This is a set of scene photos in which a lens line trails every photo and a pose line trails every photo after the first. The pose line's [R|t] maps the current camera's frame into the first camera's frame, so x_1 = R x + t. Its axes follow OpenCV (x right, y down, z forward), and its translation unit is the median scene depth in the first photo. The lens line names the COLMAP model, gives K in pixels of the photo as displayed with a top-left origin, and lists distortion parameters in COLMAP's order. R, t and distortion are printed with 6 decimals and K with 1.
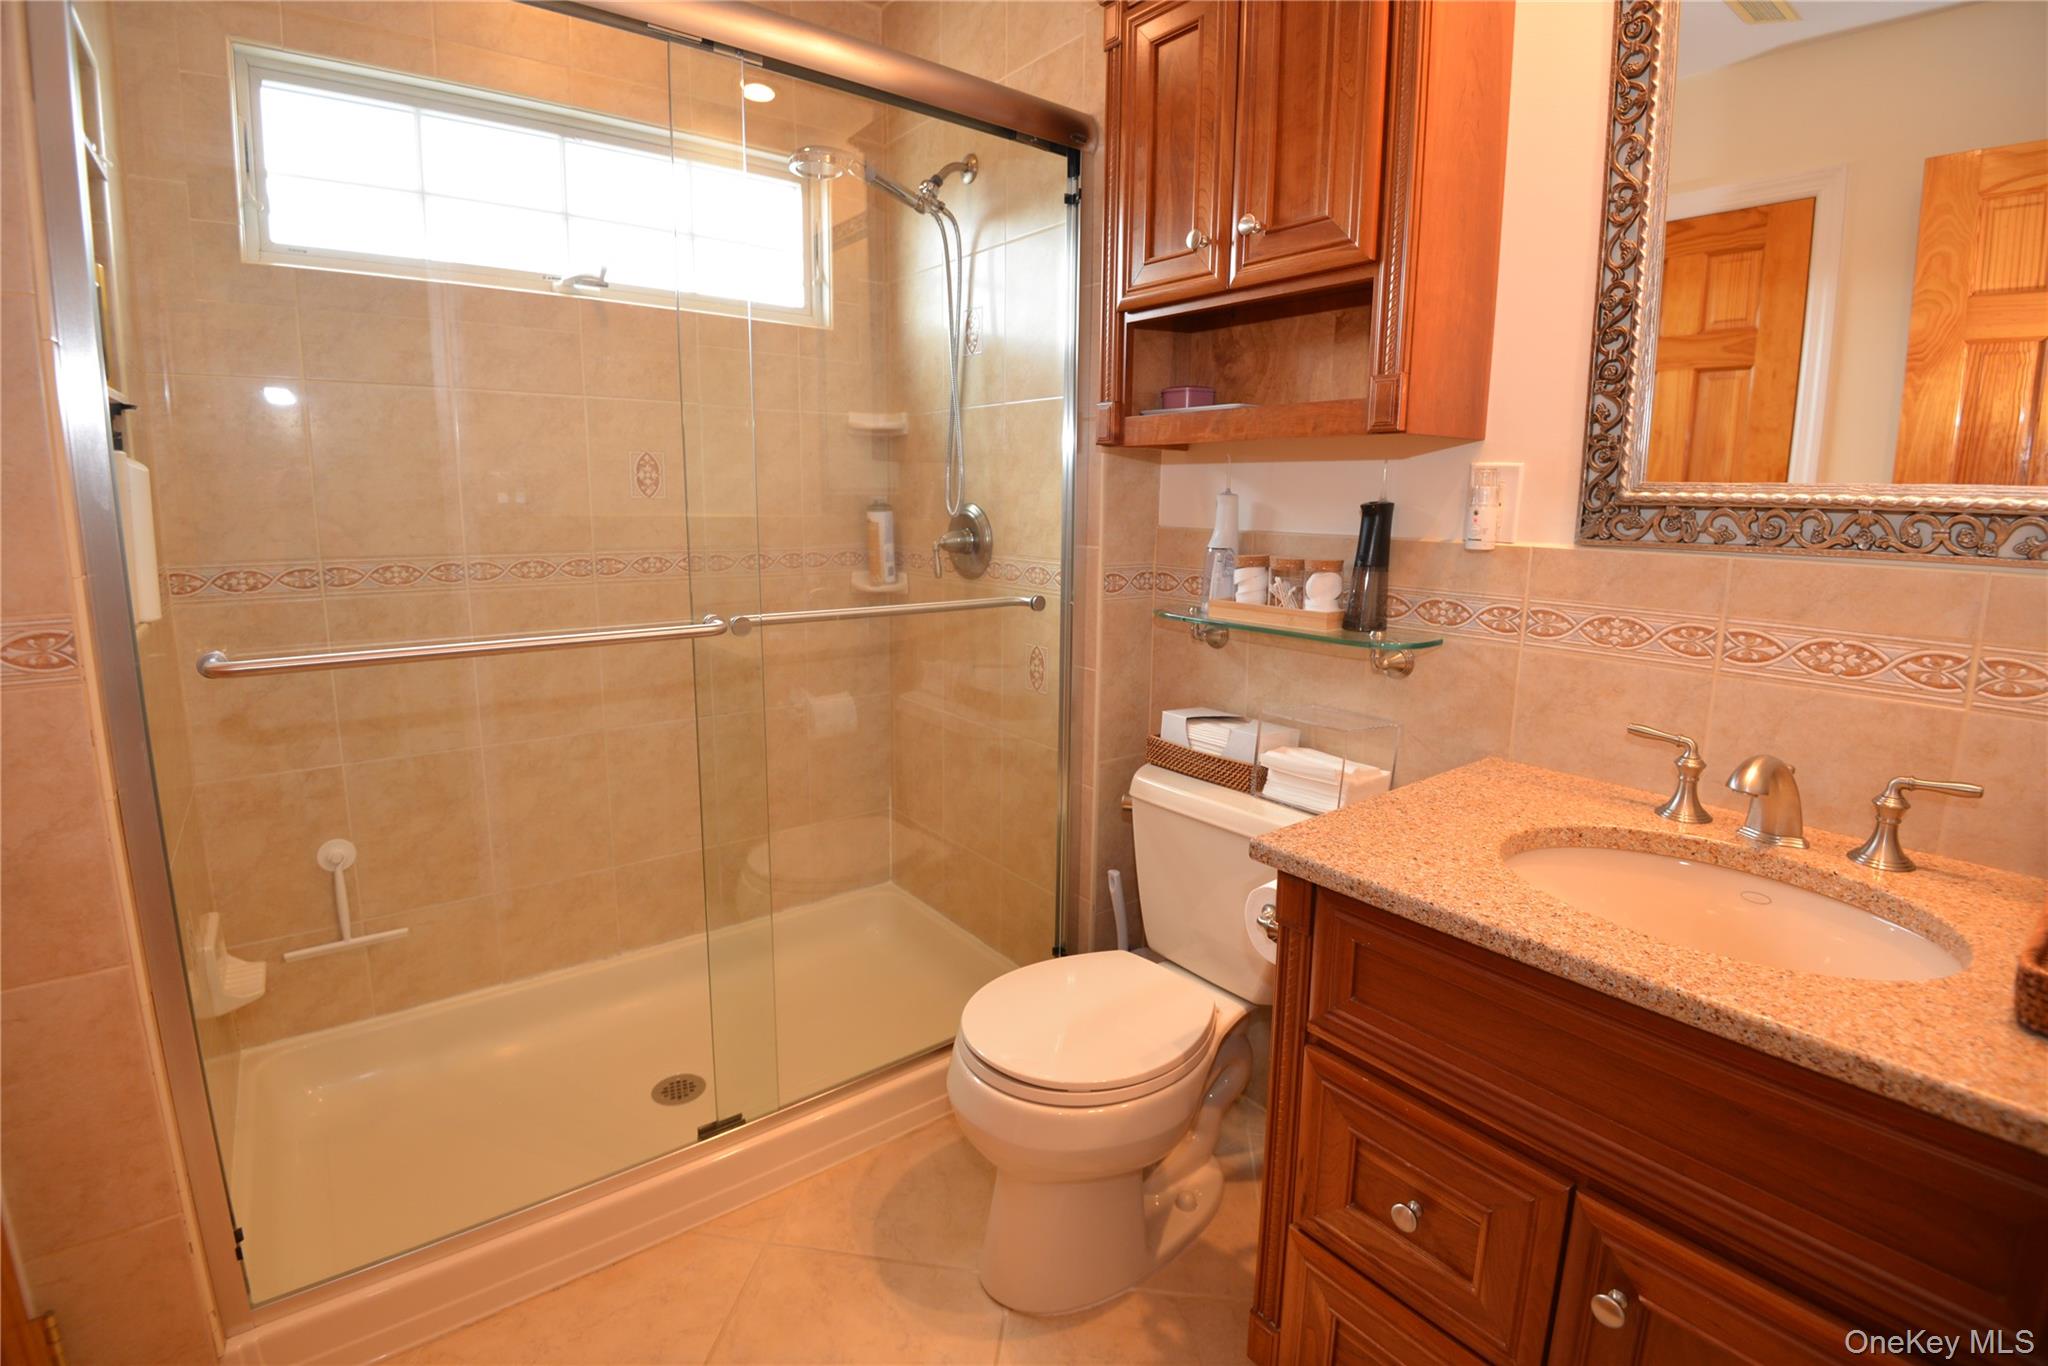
lens RADIAL K [[944.5, 0, 1027.3], [0, 944.5, 652.5], [0, 0, 1]] dist [-0.002950, -0.030925]
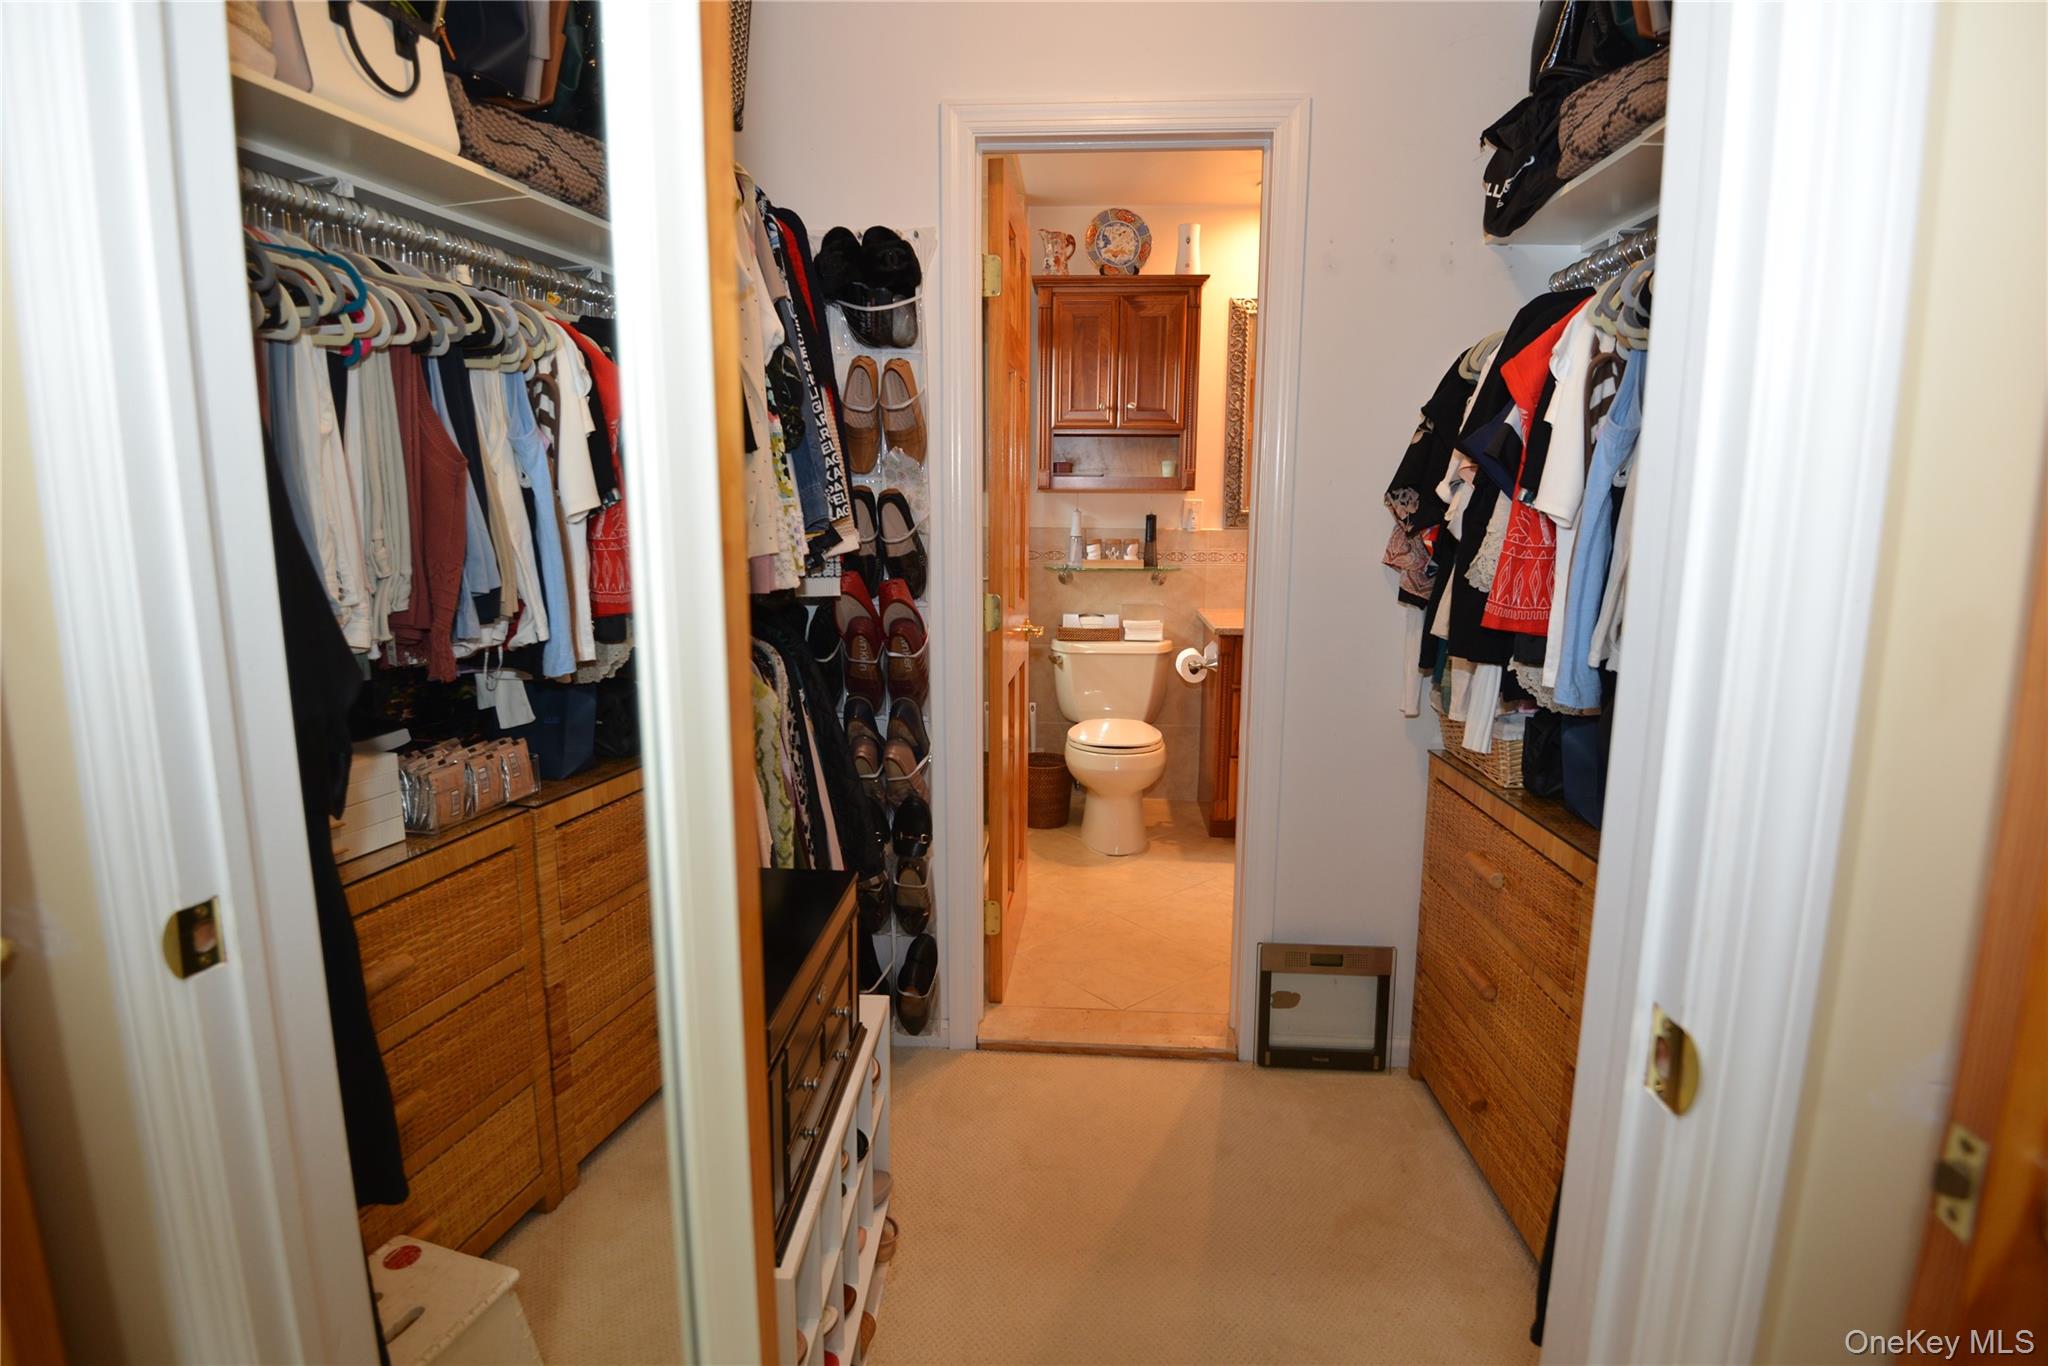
lens RADIAL K [[1016.9, 0, 1024.0], [0, 1016.9, 683.0], [0, 0, 1]] dist [-0.054158, -0.000033]
pose [[0.656380, -0.136576, 0.741965, -1.891906], [0.126392, 0.989484, 0.070325, 0.050159], [-0.743768, 0.047618, 0.666740, -0.513417]]
